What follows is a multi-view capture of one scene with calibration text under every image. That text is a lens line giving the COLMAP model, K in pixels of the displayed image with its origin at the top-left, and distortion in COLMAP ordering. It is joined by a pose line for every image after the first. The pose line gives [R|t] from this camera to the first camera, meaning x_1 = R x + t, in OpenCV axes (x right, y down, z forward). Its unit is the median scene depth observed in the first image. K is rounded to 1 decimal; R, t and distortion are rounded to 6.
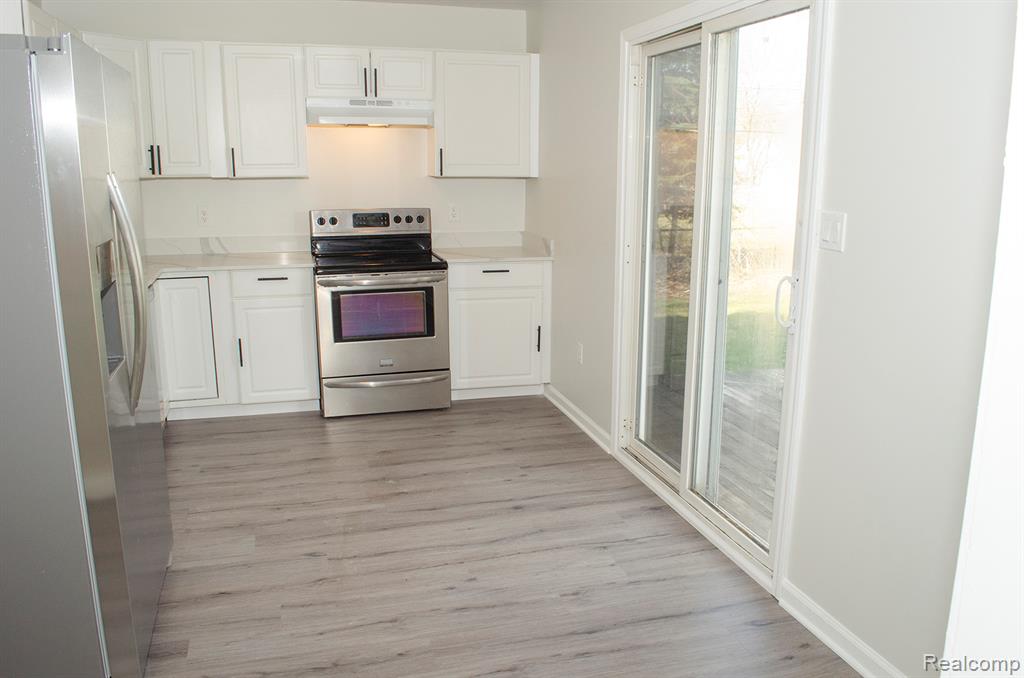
lens RADIAL K [[816.2, 0, 521.0], [0, 816.2, 336.3], [0, 0, 1]] dist [-0.076373, 0.003968]
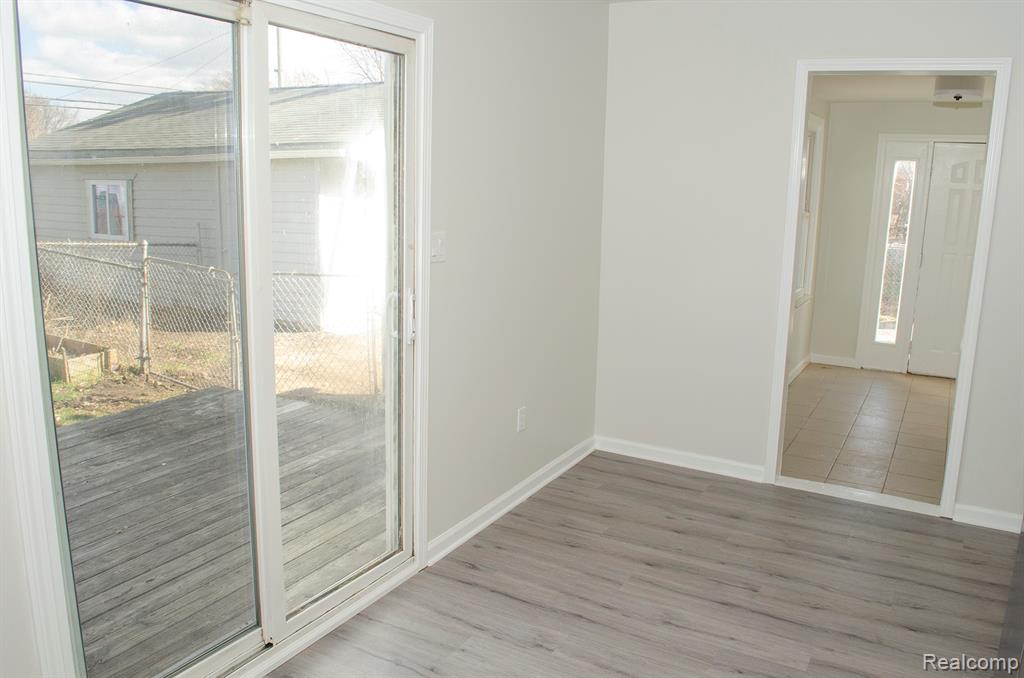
lens RADIAL K [[816.2, 0, 514.4], [0, 816.2, 341.8], [0, 0, 1]] dist [-0.076373, 0.003968]
pose [[-0.707764, -0.159519, 0.688203, -0.631665], [0.114807, 0.935250, 0.334853, -0.426992], [-0.697057, 0.316008, -0.643623, 1.850639]]
